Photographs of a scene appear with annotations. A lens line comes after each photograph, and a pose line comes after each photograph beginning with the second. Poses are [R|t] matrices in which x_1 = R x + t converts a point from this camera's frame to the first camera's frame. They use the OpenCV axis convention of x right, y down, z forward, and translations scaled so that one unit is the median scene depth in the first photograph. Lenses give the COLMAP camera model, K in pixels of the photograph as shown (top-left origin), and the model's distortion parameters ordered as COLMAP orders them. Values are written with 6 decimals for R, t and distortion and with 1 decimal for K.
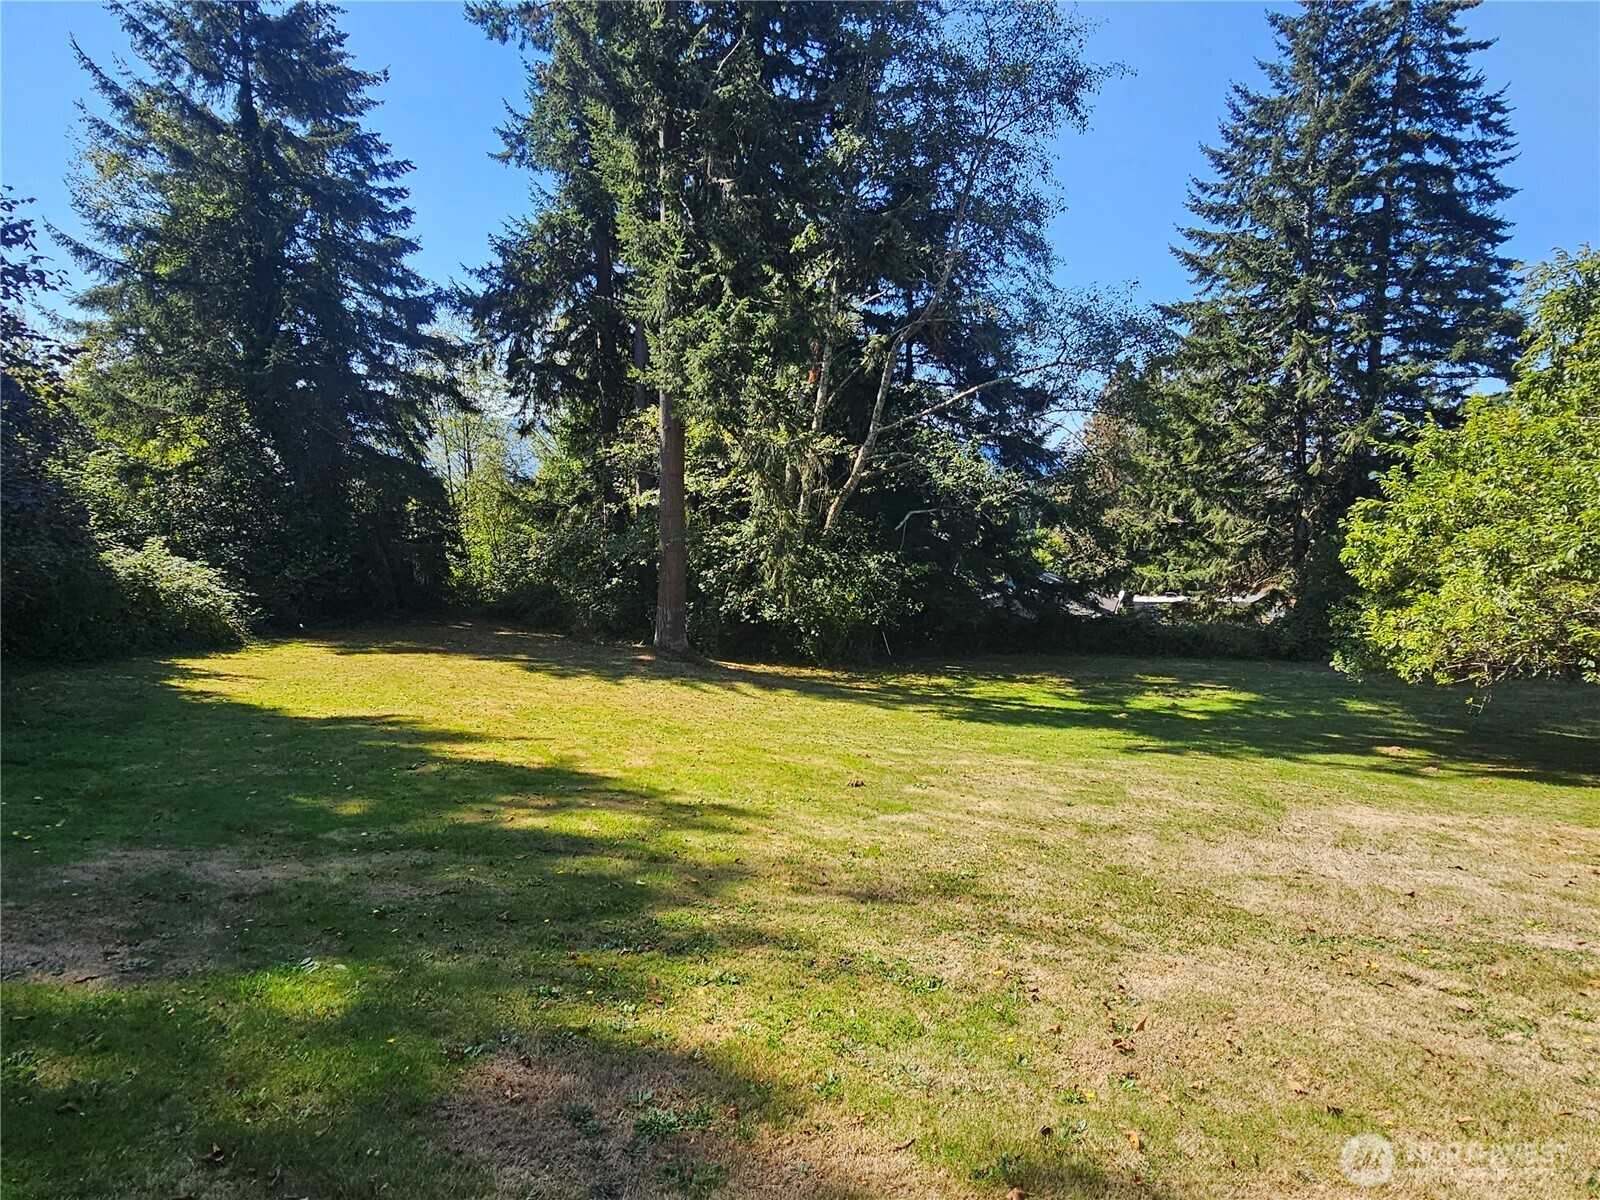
lens RADIAL K [[950.8, 0, 789.9], [0, 950.8, 595.7], [0, 0, 1]] dist [0.004253, -0.003845]
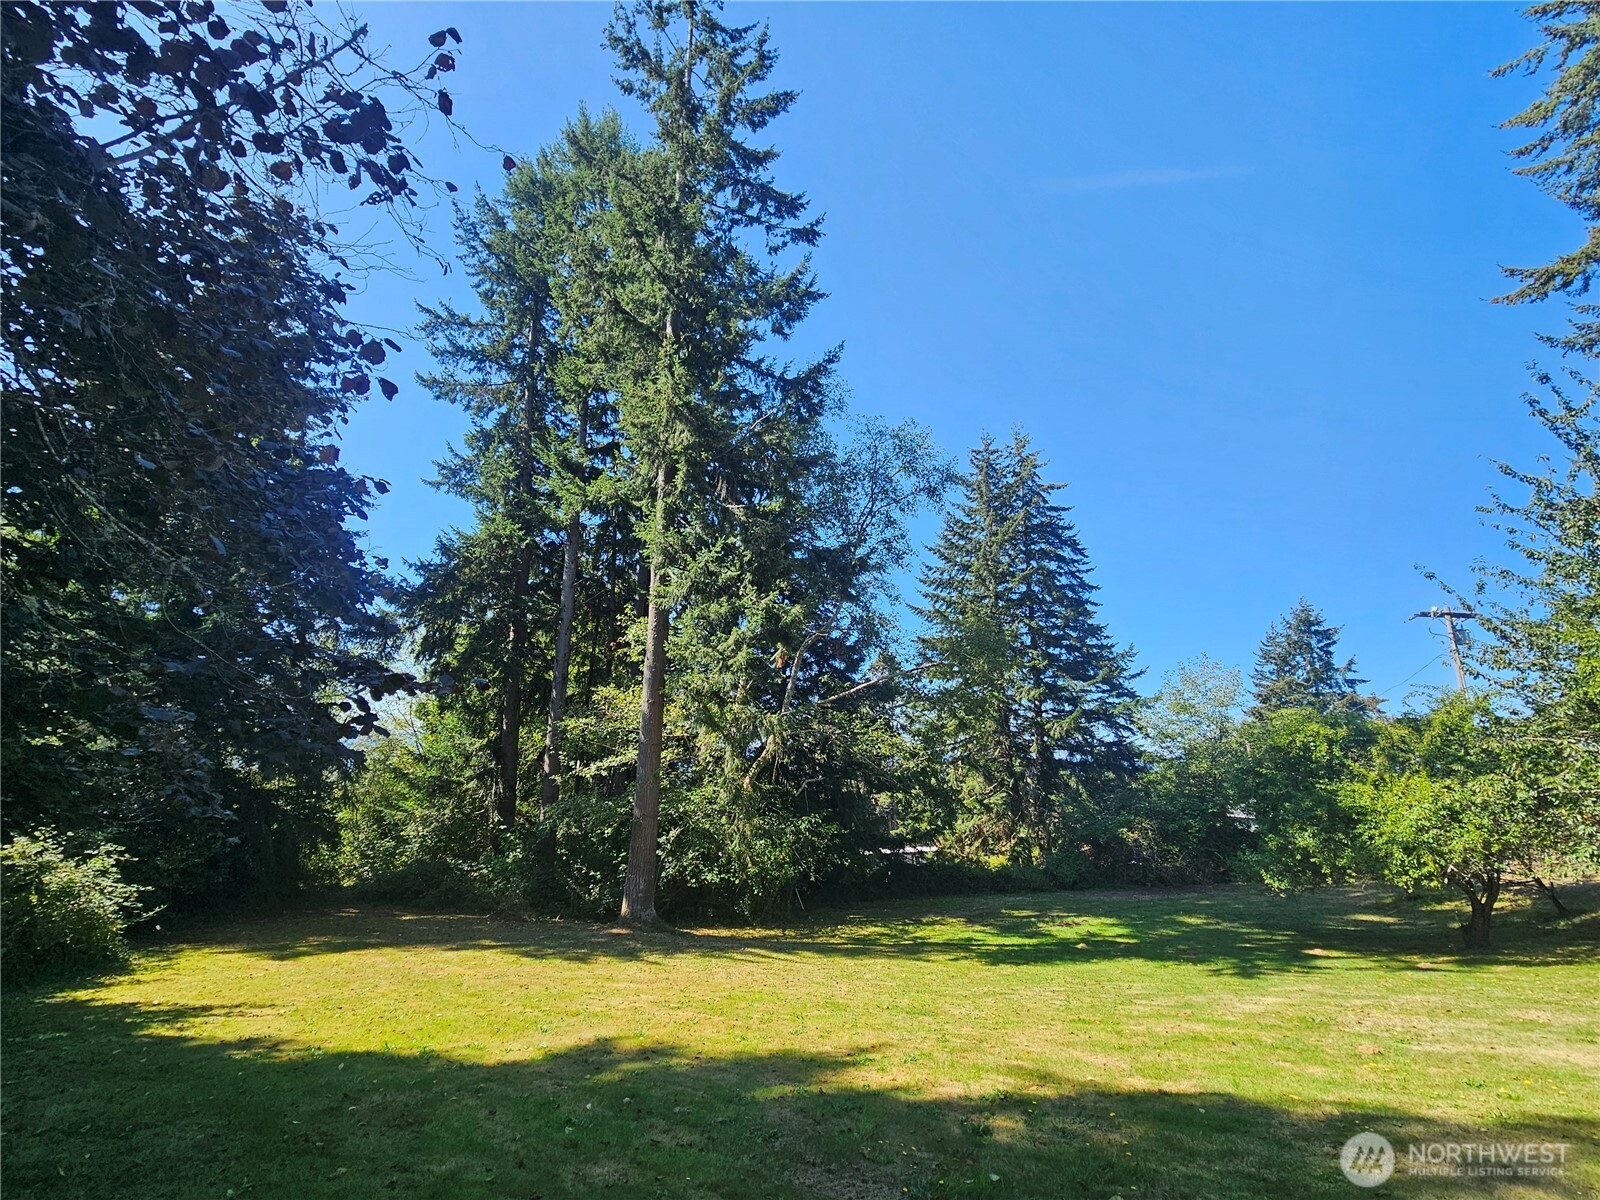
lens RADIAL K [[684.0, 0, 791.4], [0, 684.0, 600.4], [0, 0, 1]] dist [-0.001387, 0.000822]
pose [[0.925396, 0.085462, 0.369240, -0.300540], [0.052392, 0.936045, -0.347958, -0.000221], [-0.375363, 0.341344, 0.861735, 0.218812]]
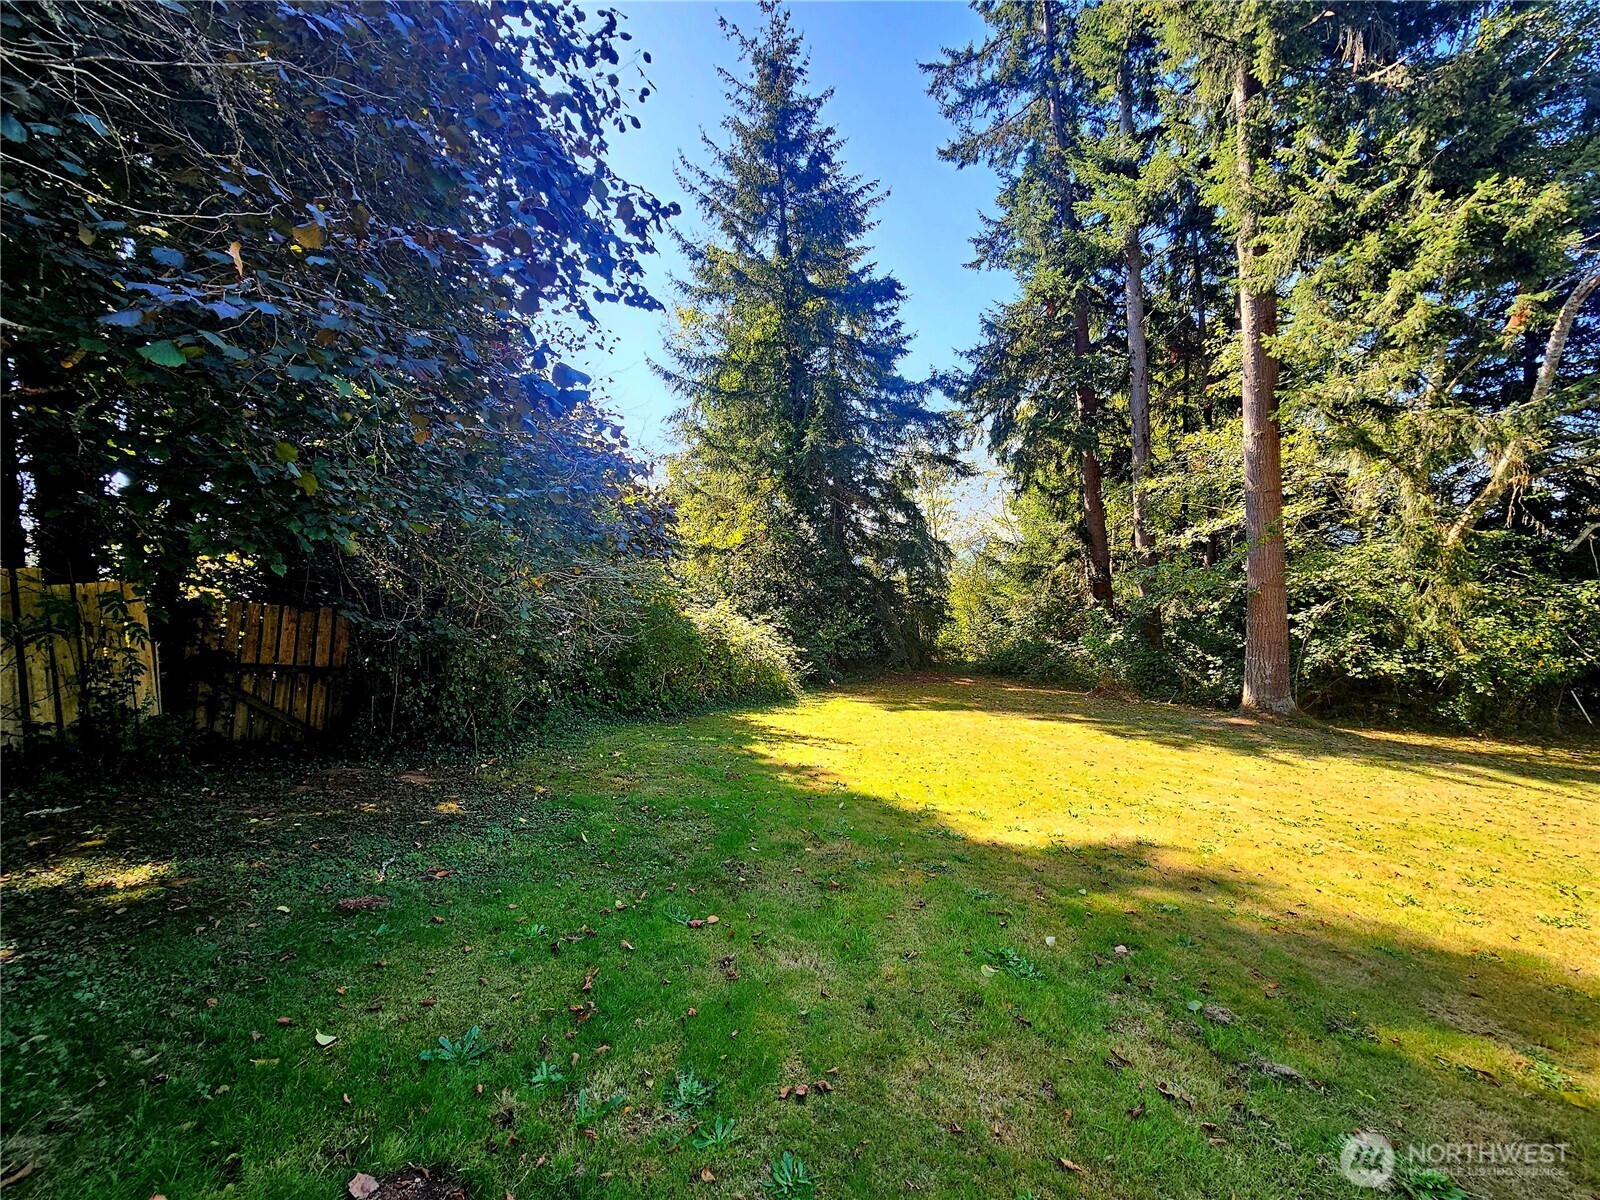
lens RADIAL K [[684.0, 0, 791.4], [0, 684.0, 600.4], [0, 0, 1]] dist [-0.001387, 0.000822]
pose [[0.894482, -0.052008, -0.444069, -0.247183], [0.010634, 0.995405, -0.095159, 0.015726], [0.446977, 0.080396, 0.890925, 0.334928]]
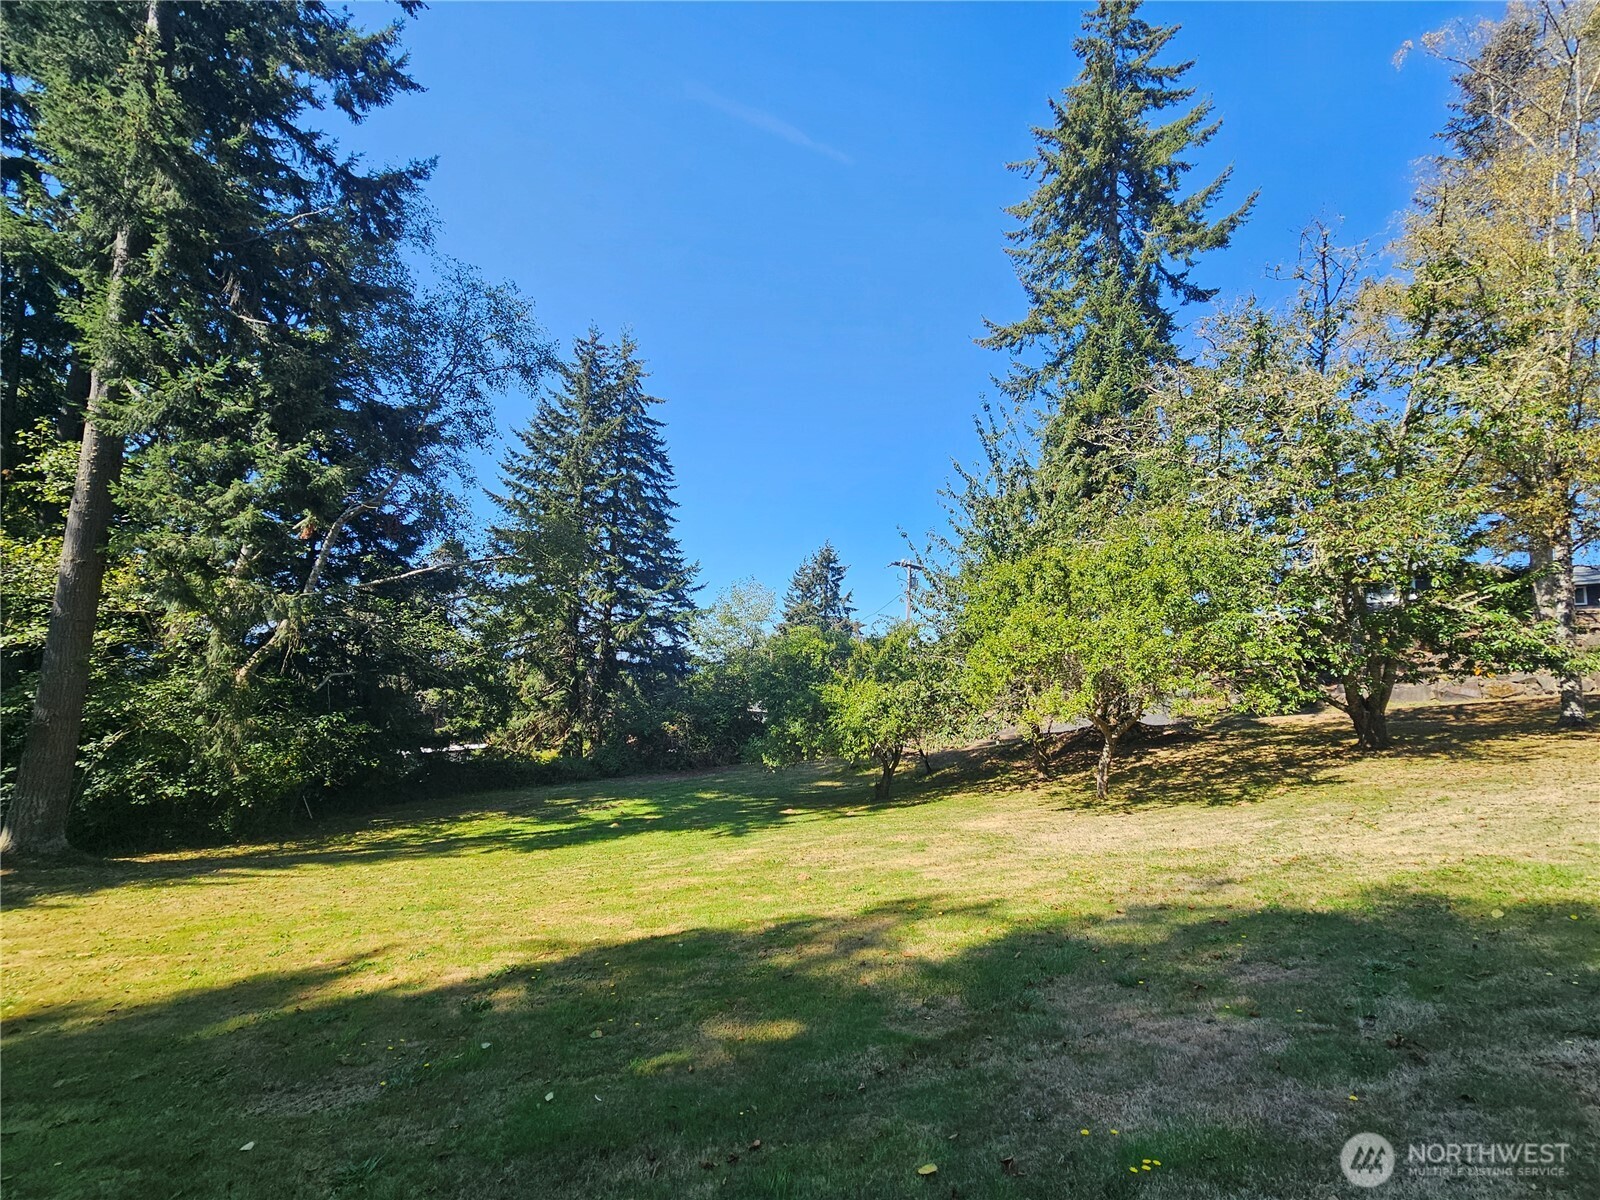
lens RADIAL K [[684.0, 0, 791.4], [0, 684.0, 600.4], [0, 0, 1]] dist [-0.001387, 0.000822]
pose [[0.544974, 0.098857, 0.832605, -0.294911], [0.081187, 0.982137, -0.169752, 0.000696], [-0.834513, 0.160107, 0.527213, 0.217375]]
